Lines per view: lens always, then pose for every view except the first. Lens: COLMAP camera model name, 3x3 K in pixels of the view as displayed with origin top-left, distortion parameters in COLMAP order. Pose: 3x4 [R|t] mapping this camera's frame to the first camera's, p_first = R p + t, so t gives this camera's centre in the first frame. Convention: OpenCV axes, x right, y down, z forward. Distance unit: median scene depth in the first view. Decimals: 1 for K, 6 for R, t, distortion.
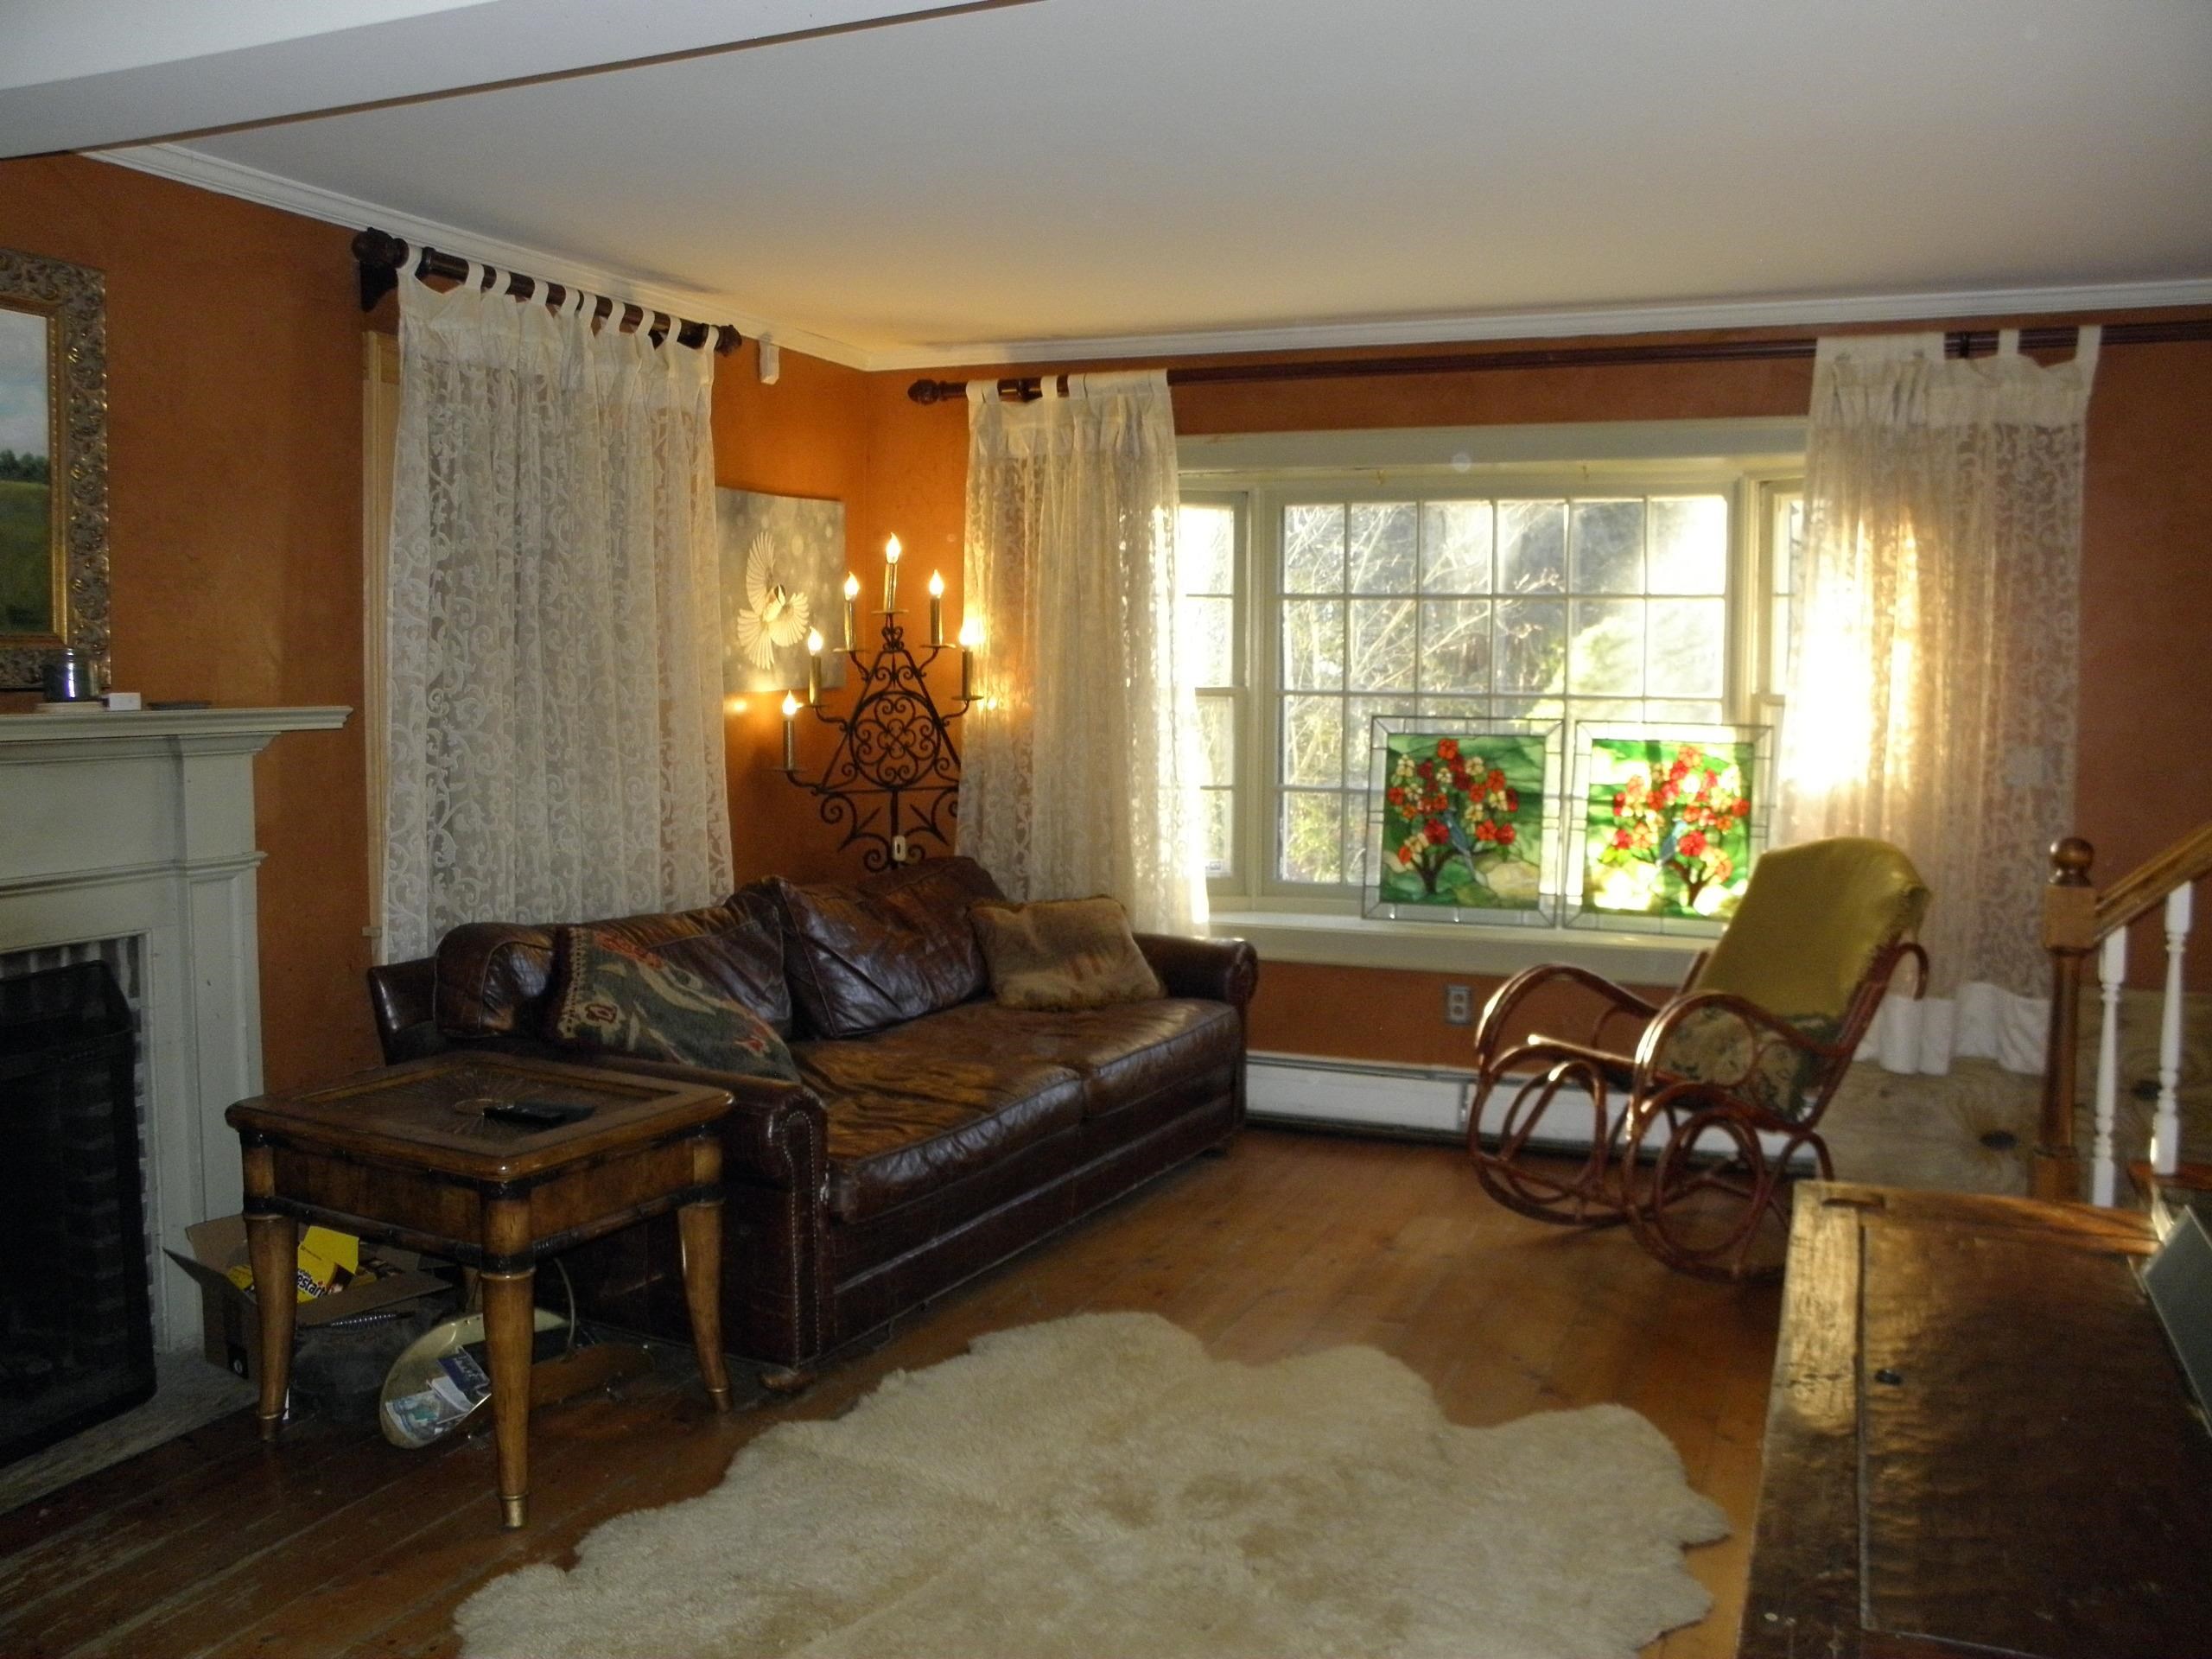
lens RADIAL K [[1801.5, 0, 1057.8], [0, 1801.5, 821.0], [0, 0, 1]] dist [-0.182229, 0.146979]
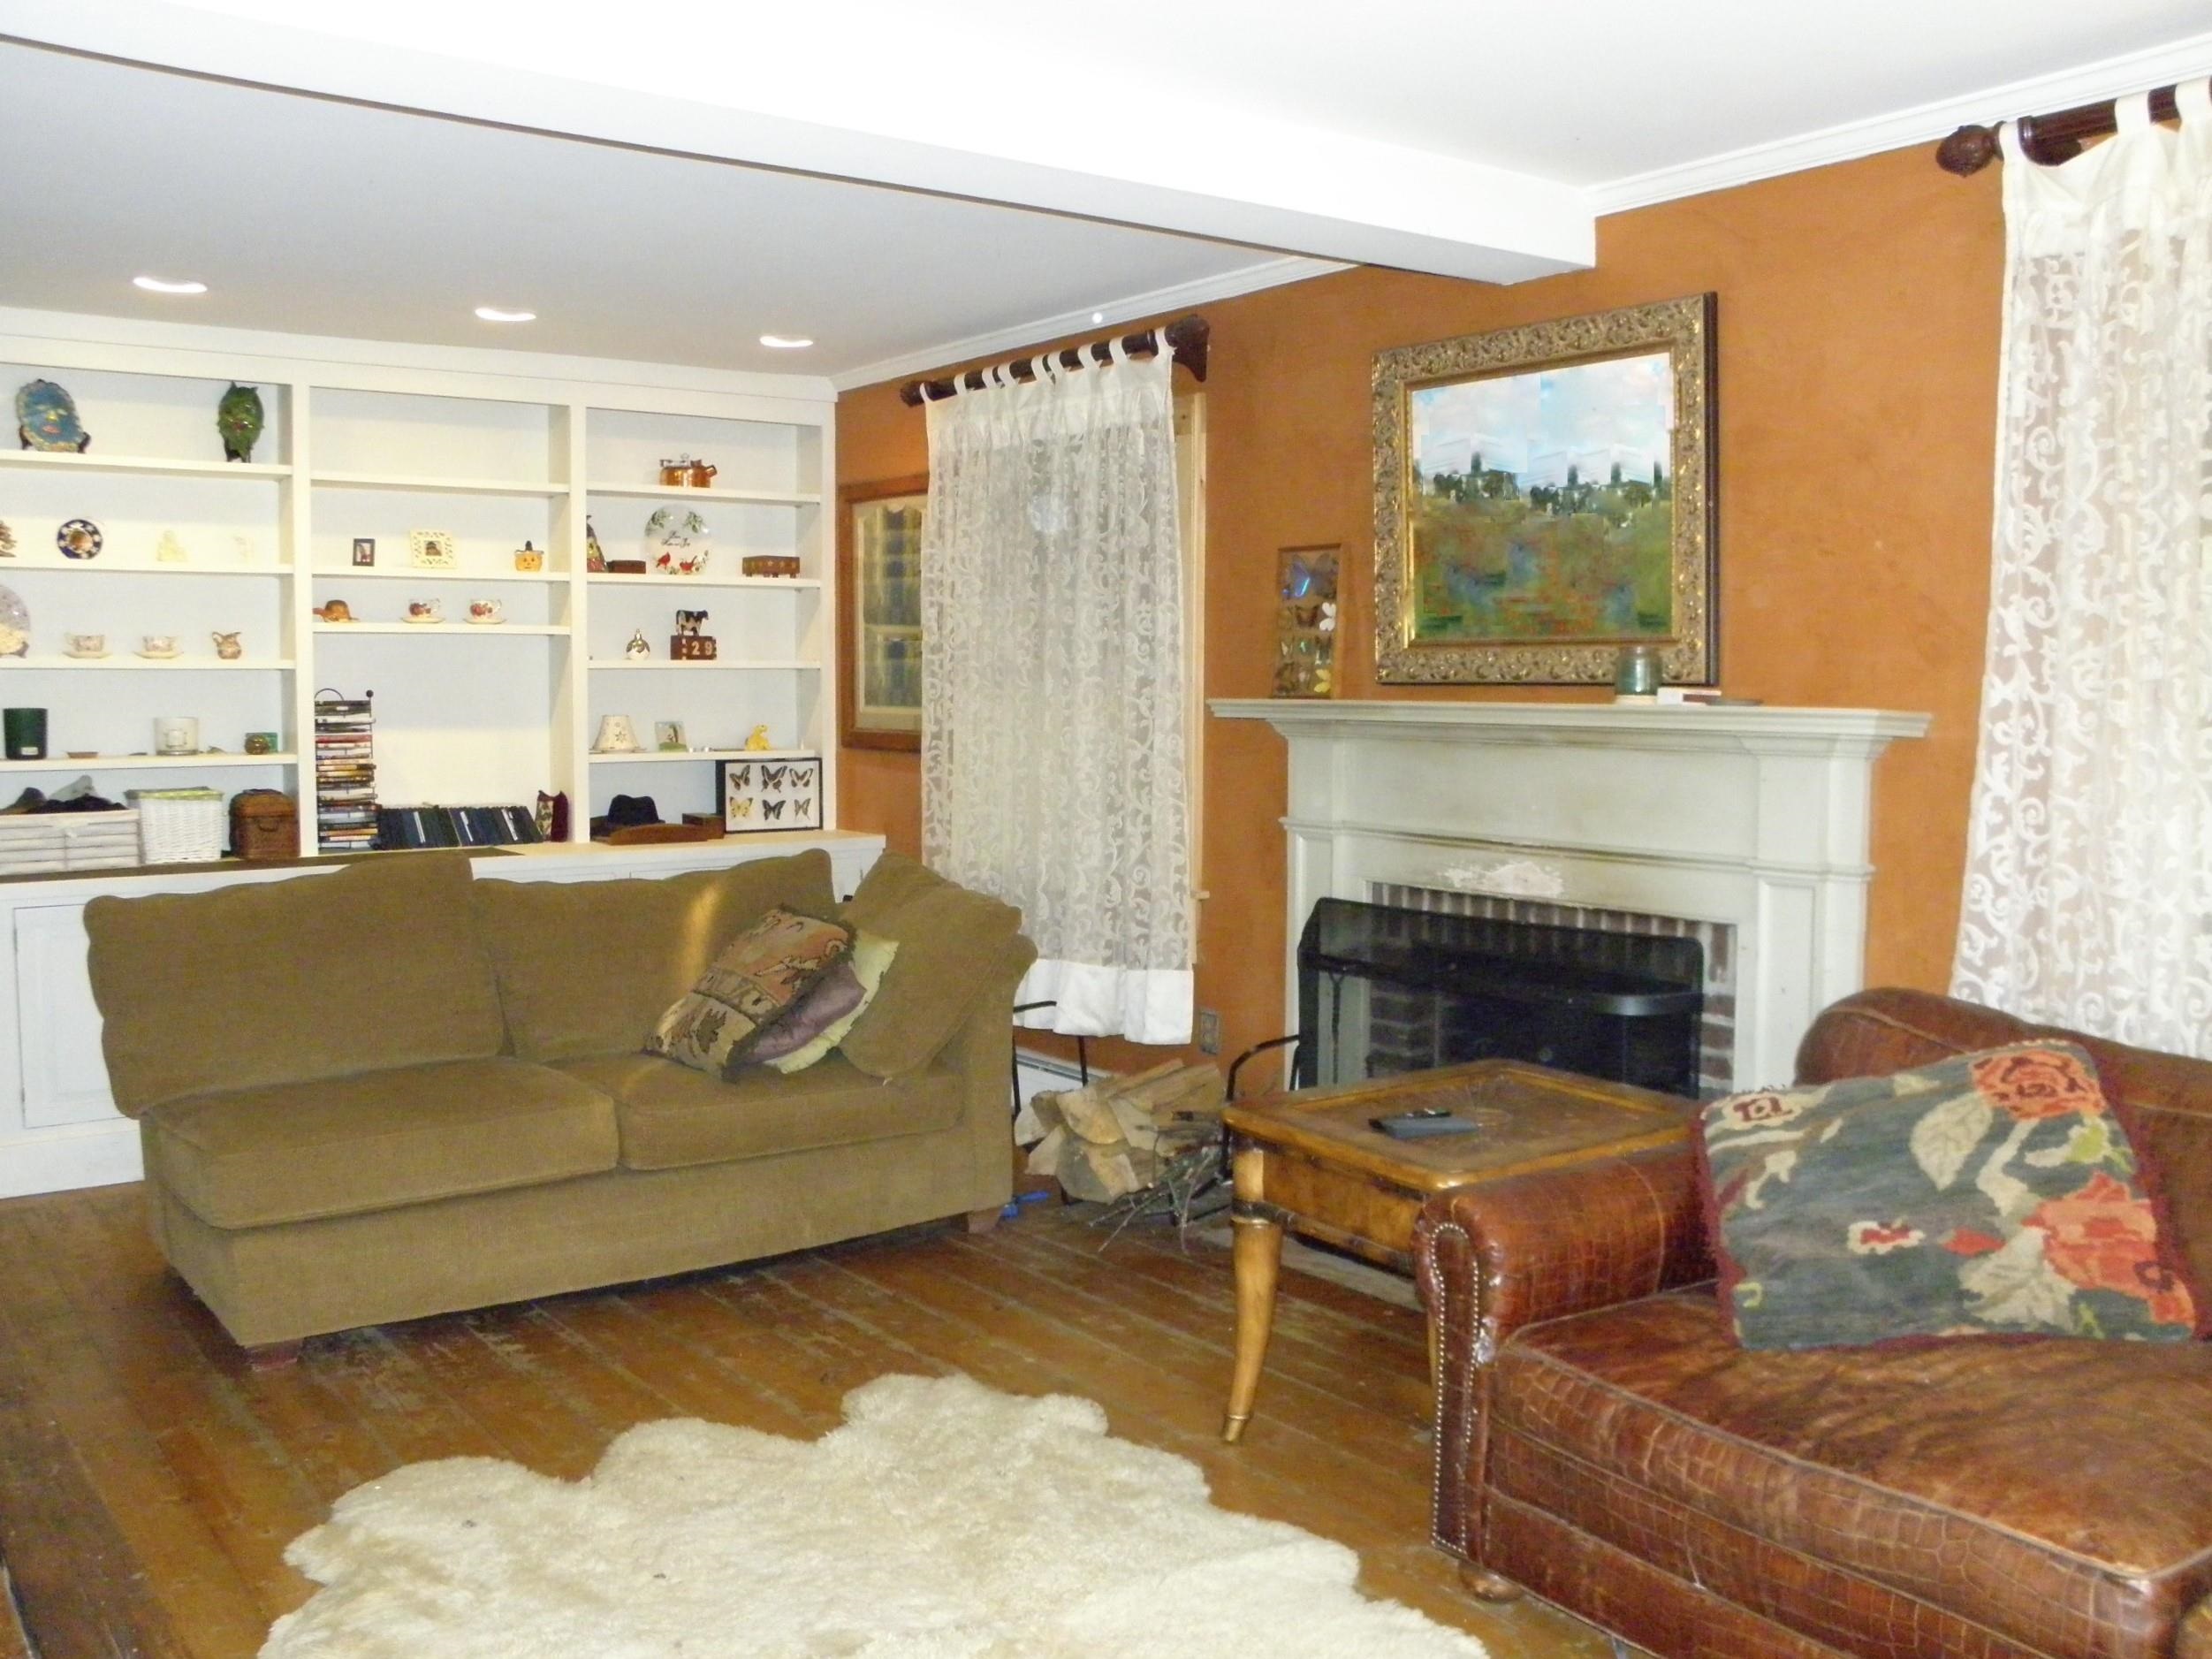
lens RADIAL K [[1801.6, 0, 1057.8], [0, 1801.6, 821.0], [0, 0, 1]] dist [-0.182229, 0.146979]
pose [[-0.431955, 0.073203, -0.898920, 0.596029], [-0.071507, 0.990783, 0.115045, -0.089794], [0.899056, 0.113973, -0.422739, 1.108191]]
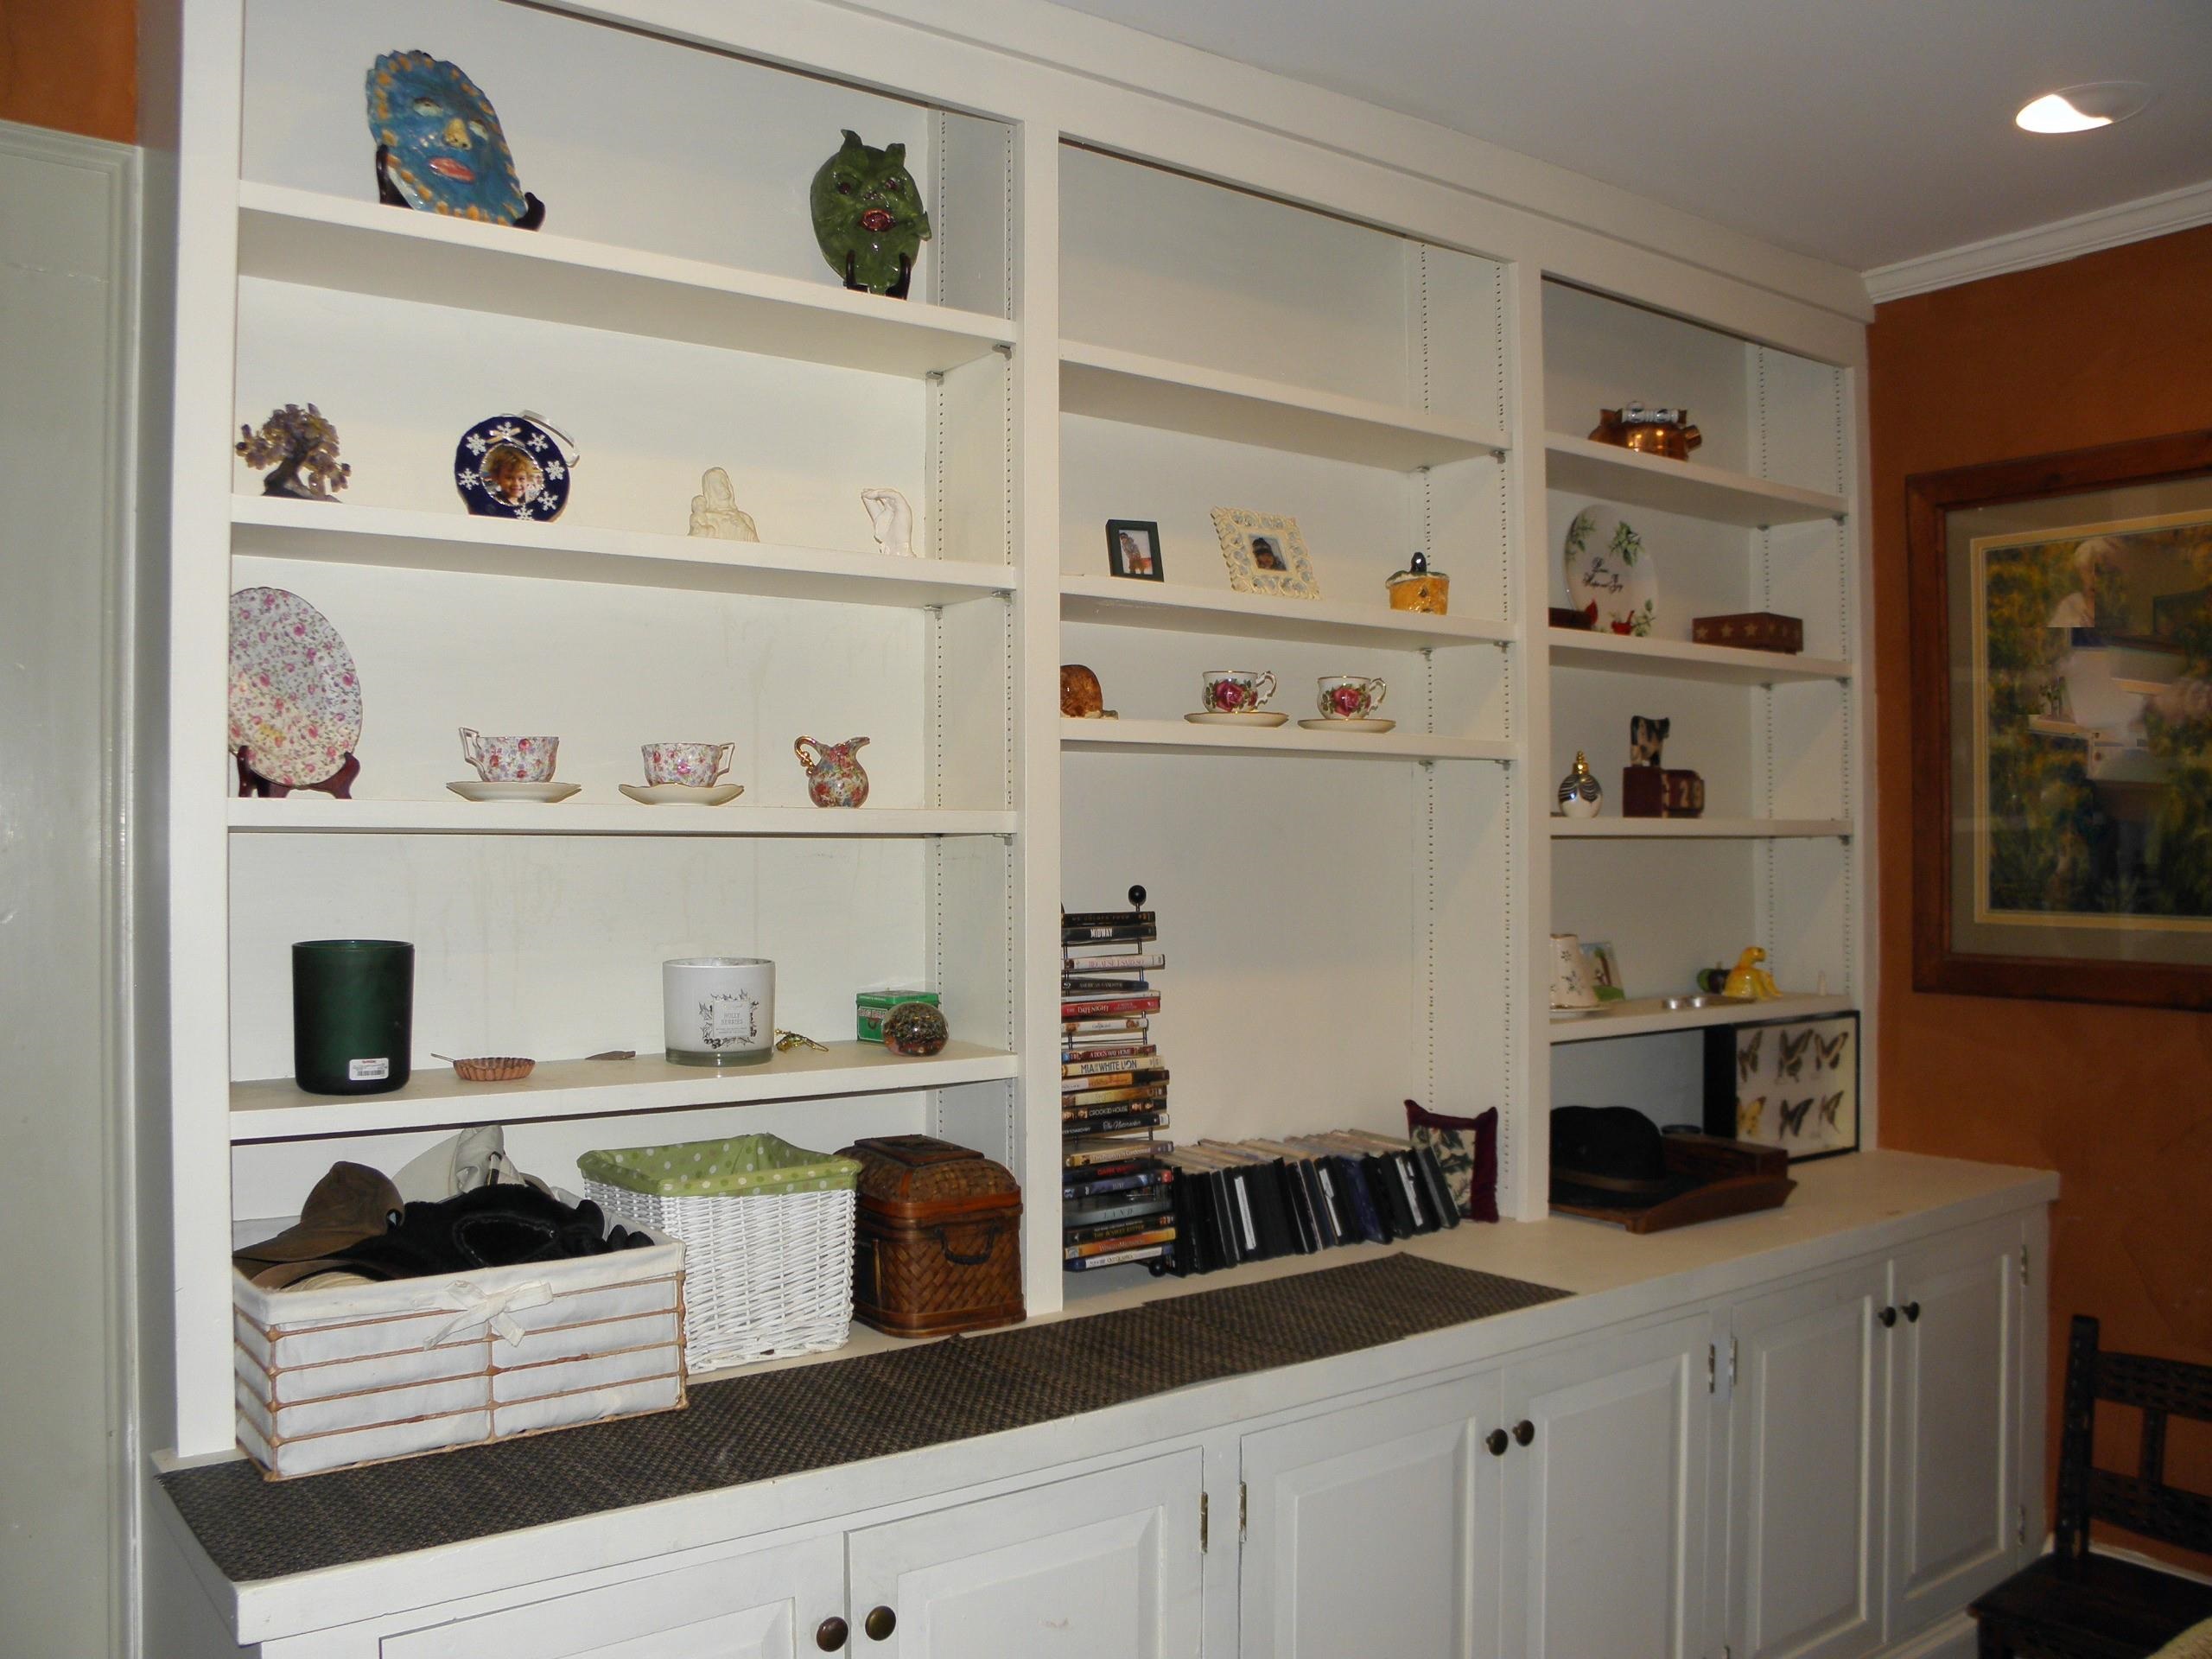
lens RADIAL K [[1801.5, 0, 1057.8], [0, 1801.5, 821.0], [0, 0, 1]] dist [-0.182229, 0.146979]
pose [[-0.425371, -0.006708, -0.904994, 0.358203], [-0.066617, 0.997492, 0.023918, -0.058646], [0.902564, 0.070462, -0.424751, 0.678652]]
